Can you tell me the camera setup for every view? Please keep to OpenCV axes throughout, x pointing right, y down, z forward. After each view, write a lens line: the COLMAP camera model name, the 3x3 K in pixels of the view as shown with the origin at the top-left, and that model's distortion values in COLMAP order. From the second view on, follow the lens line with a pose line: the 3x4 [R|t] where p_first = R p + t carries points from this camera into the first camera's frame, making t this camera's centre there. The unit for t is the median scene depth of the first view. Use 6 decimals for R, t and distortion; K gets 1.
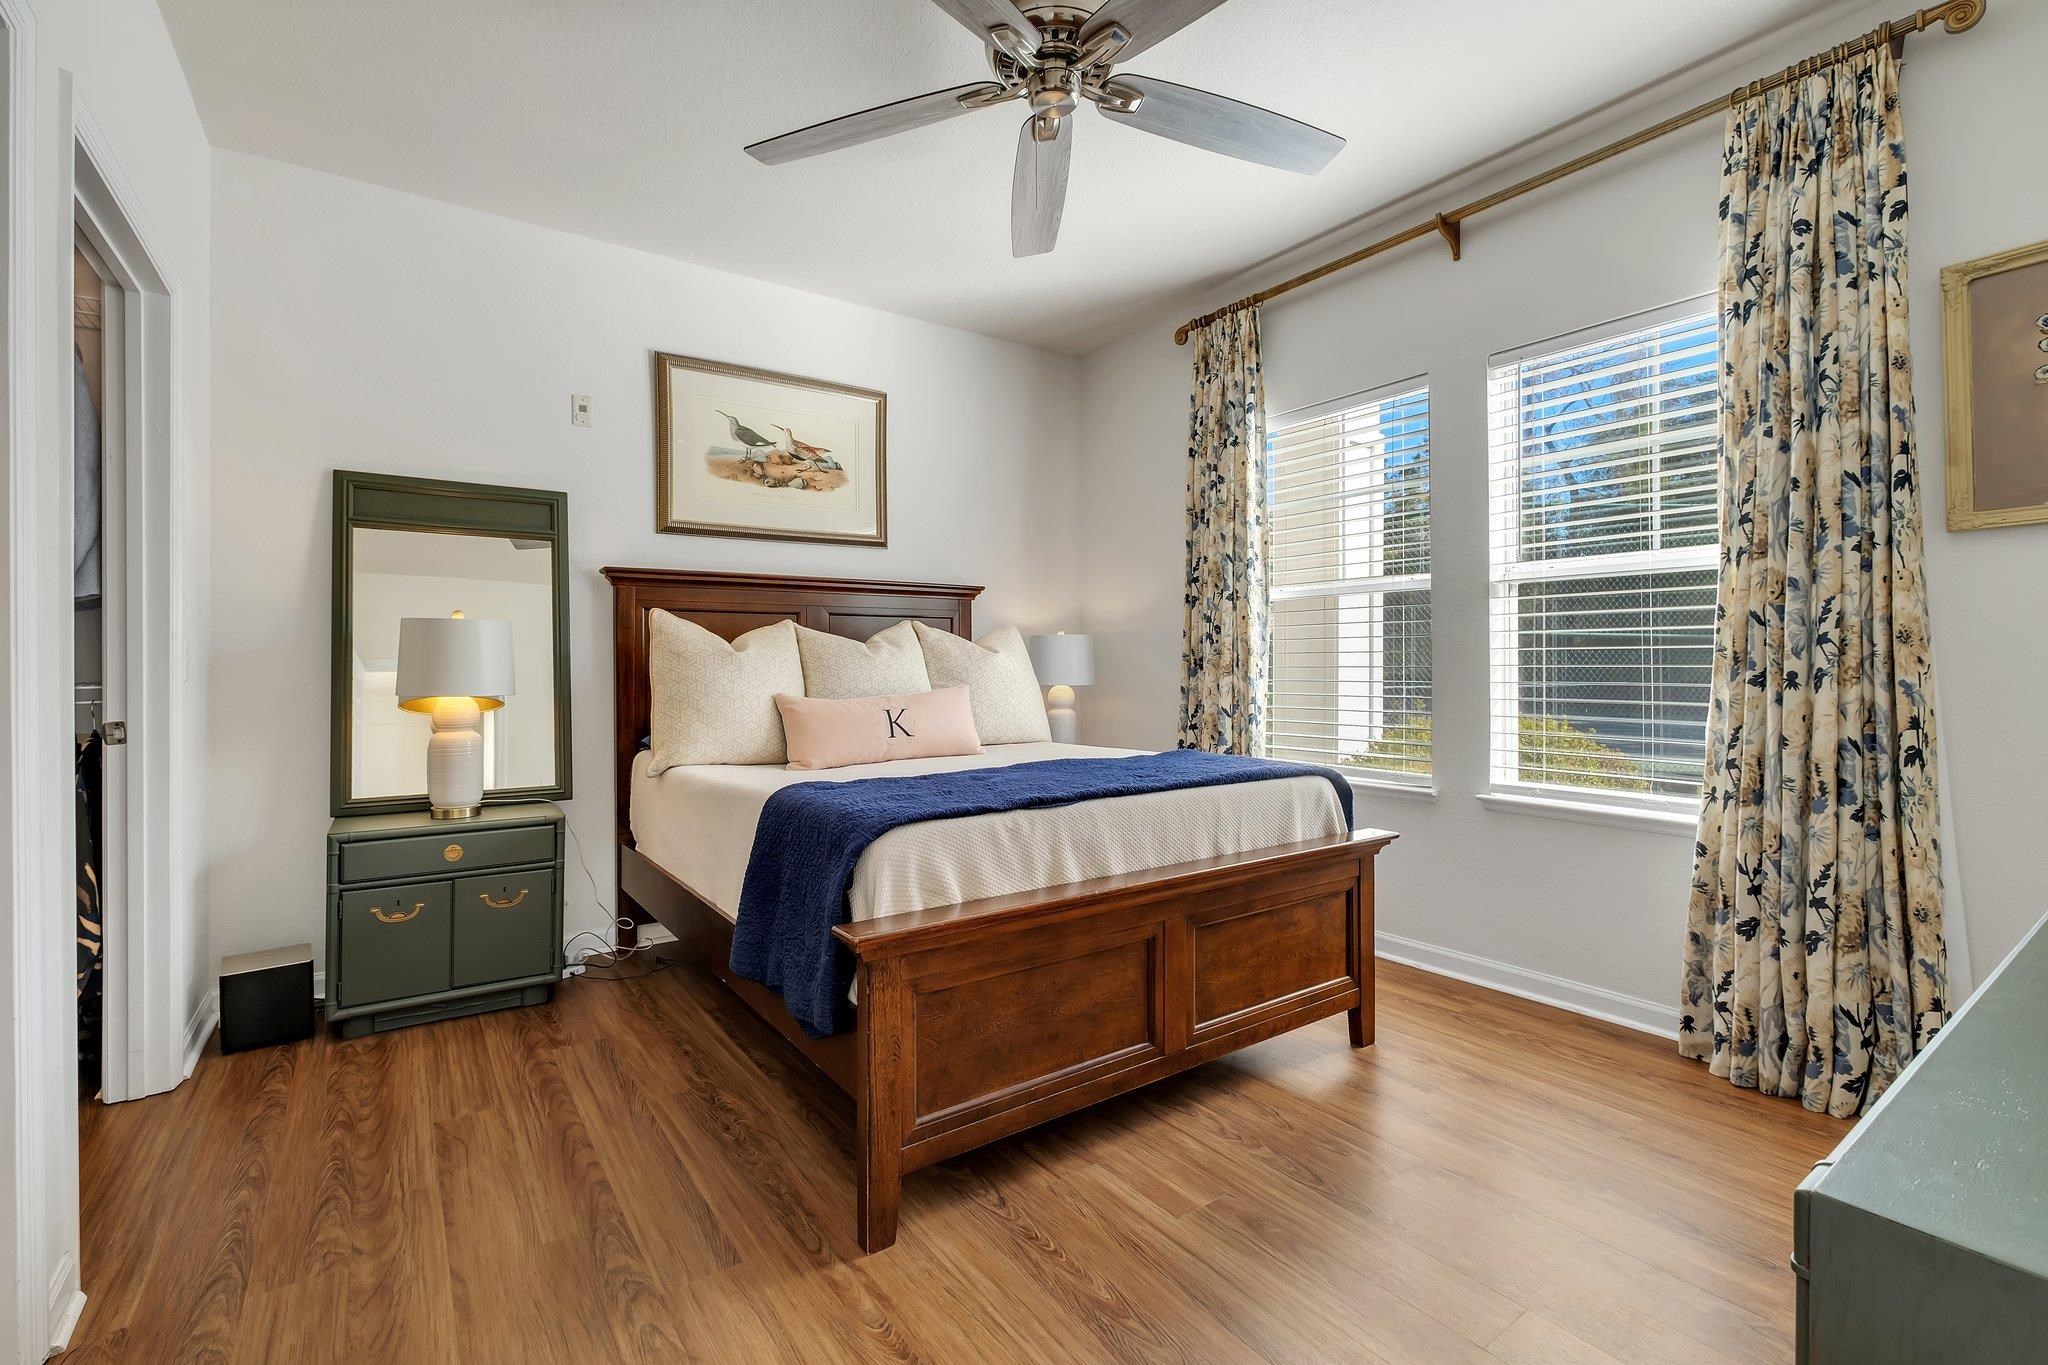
lens RADIAL K [[908.0, 0, 1000.8], [0, 908.0, 675.0], [0, 0, 1]] dist [-0.000193, 0.000224]
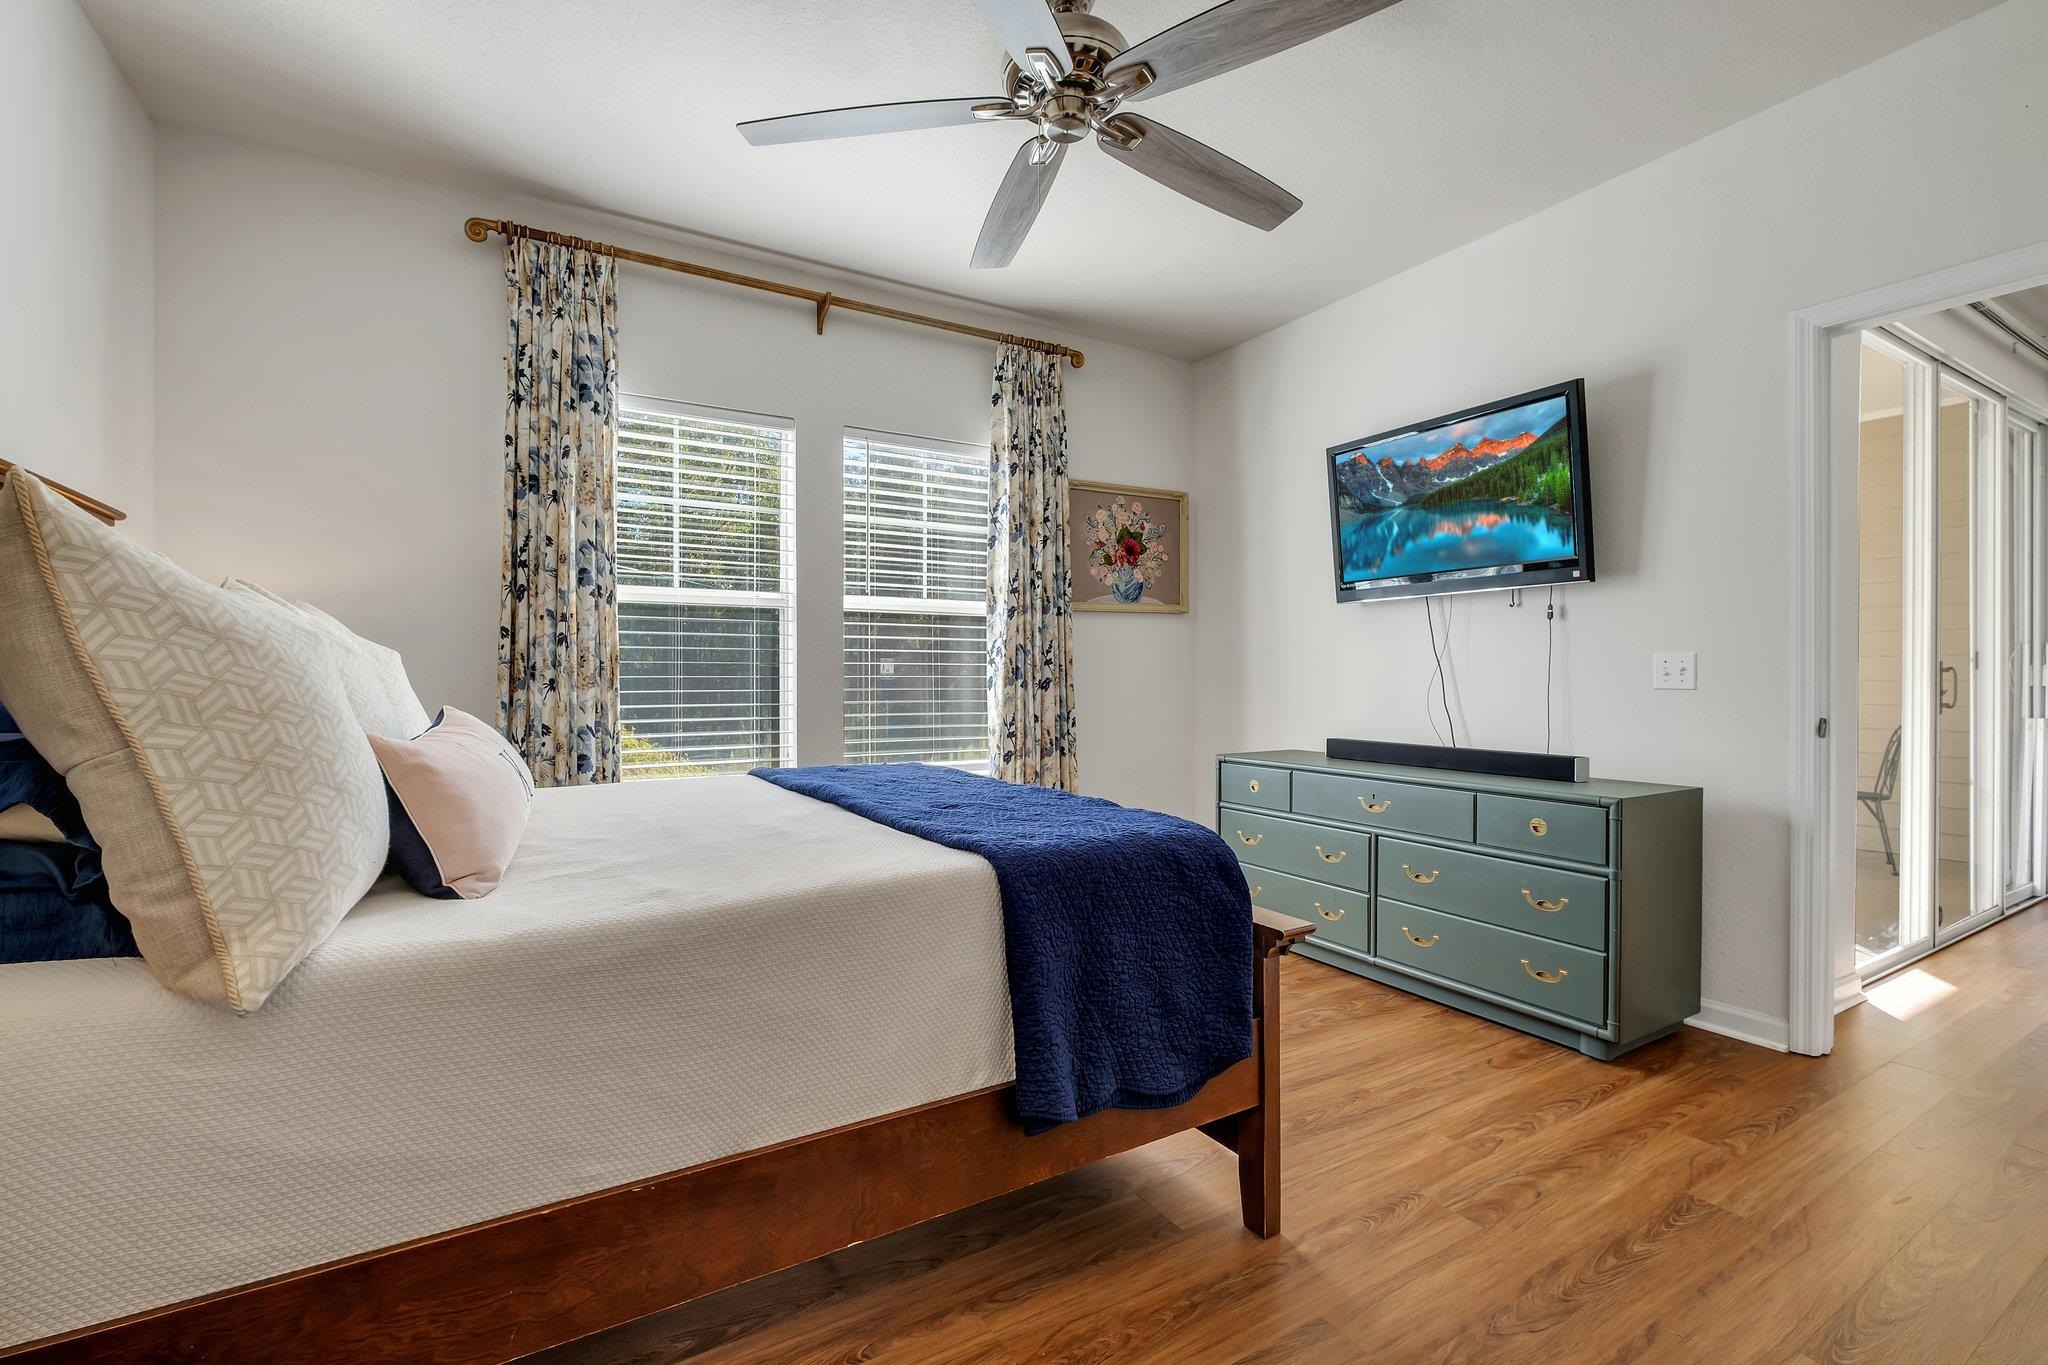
lens RADIAL K [[876.4, 0, 1025.3], [0, 876.4, 696.1], [0, 0, 1]] dist [-0.001017, -0.000047]
pose [[0.072274, -0.016683, 0.997245, -0.573495], [0.011057, 0.999812, 0.015924, 0.000695], [-0.997323, 0.009875, 0.072445, 0.597404]]
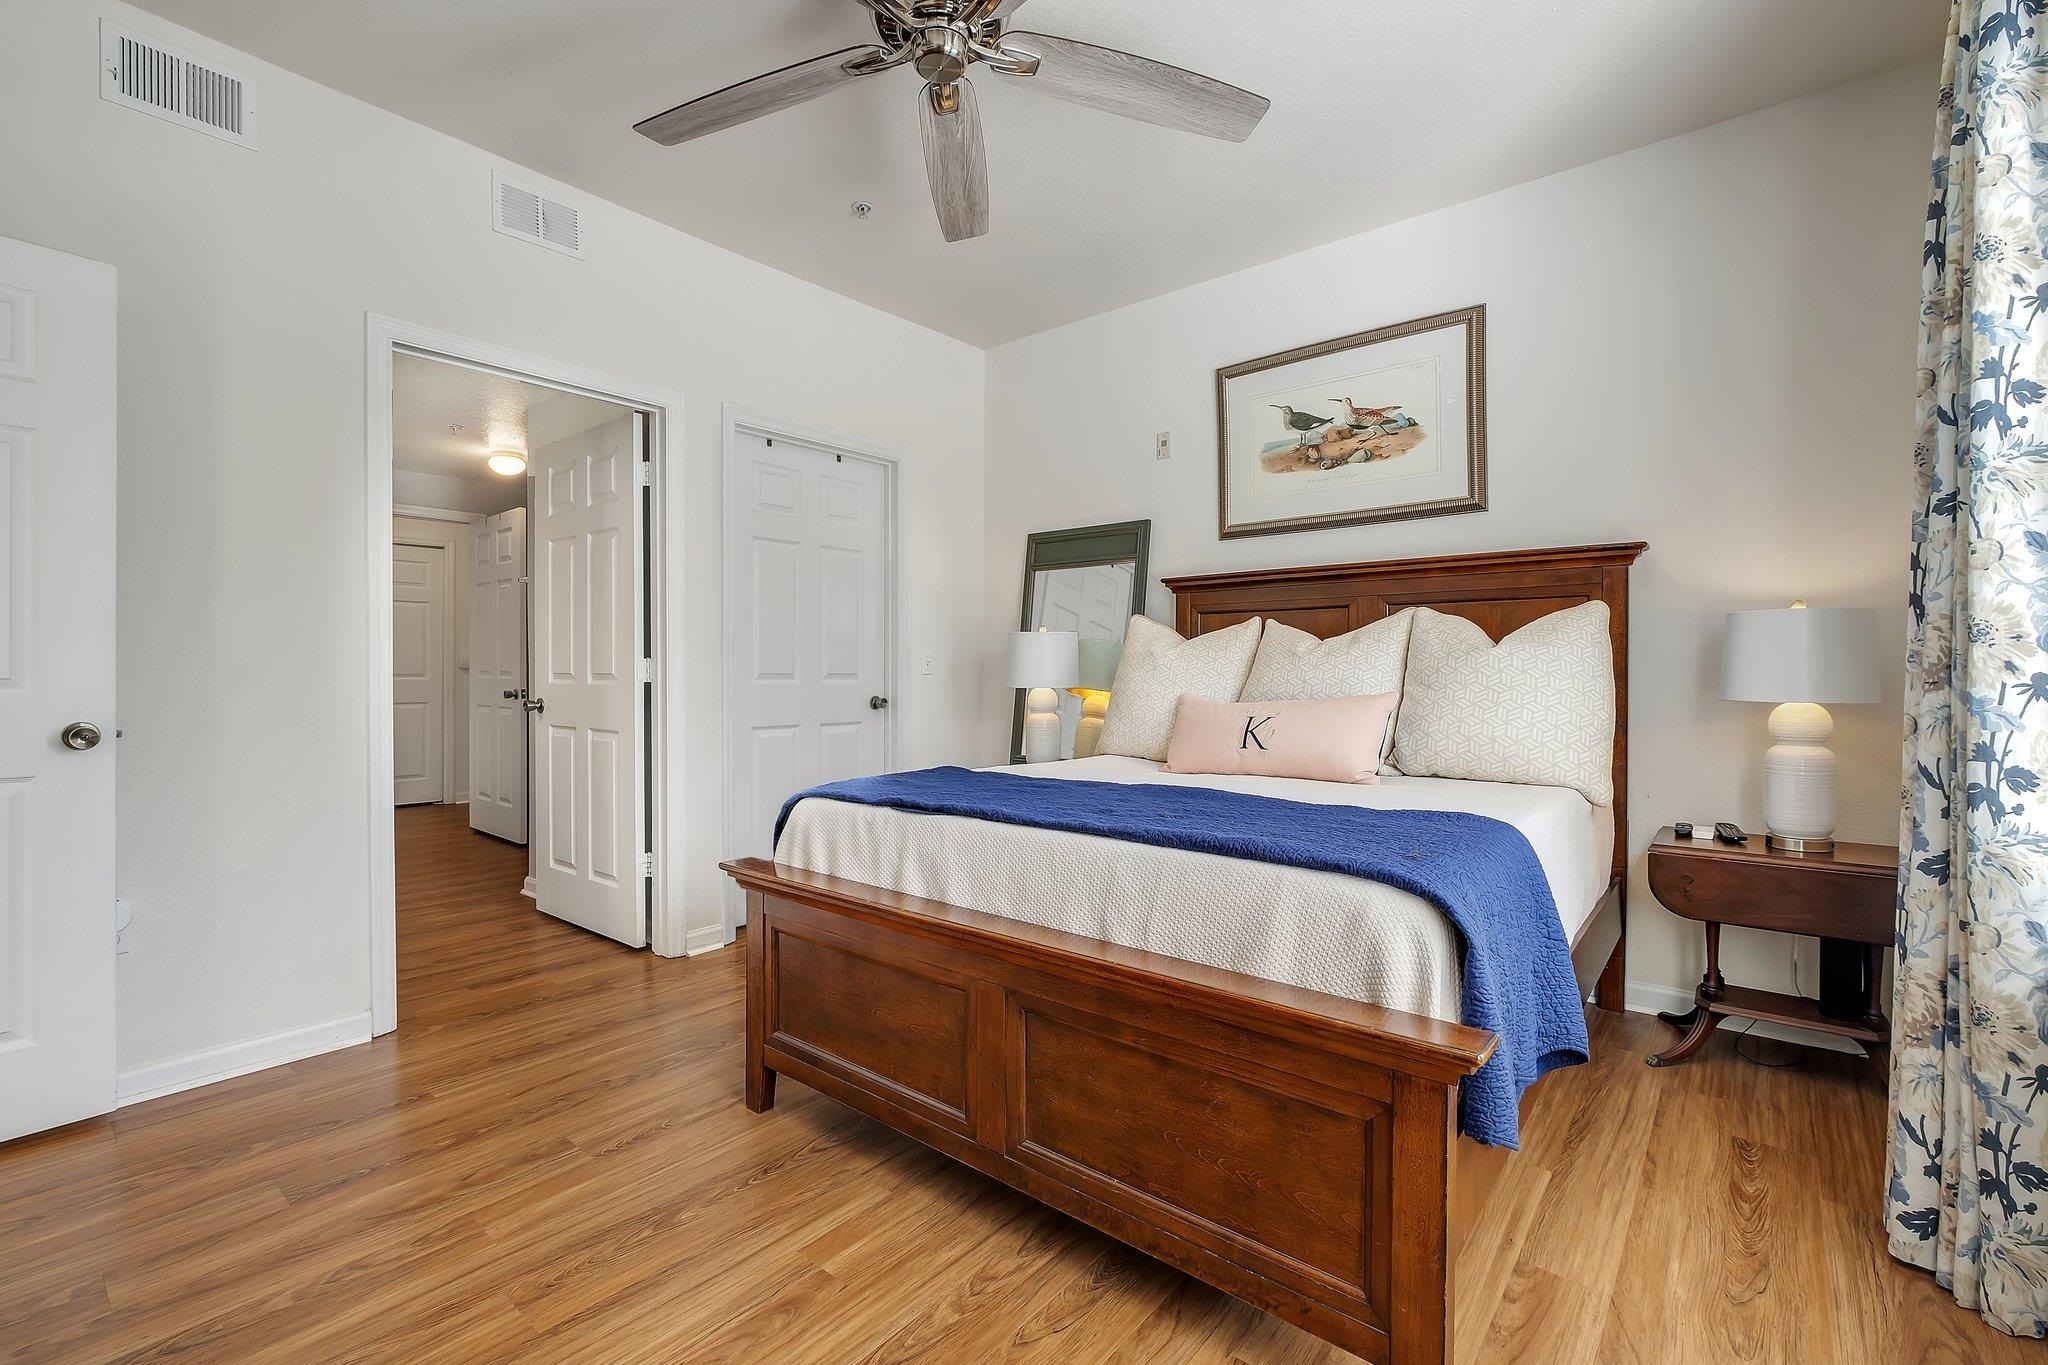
lens RADIAL K [[908.0, 0, 1000.8], [0, 908.0, 675.0], [0, 0, 1]] dist [-0.000193, 0.000224]
pose [[0.242135, 0.012567, -0.970161, 0.607008], [-0.010640, 0.999890, 0.010297, -0.007232], [0.970184, 0.007830, 0.242242, 0.510214]]
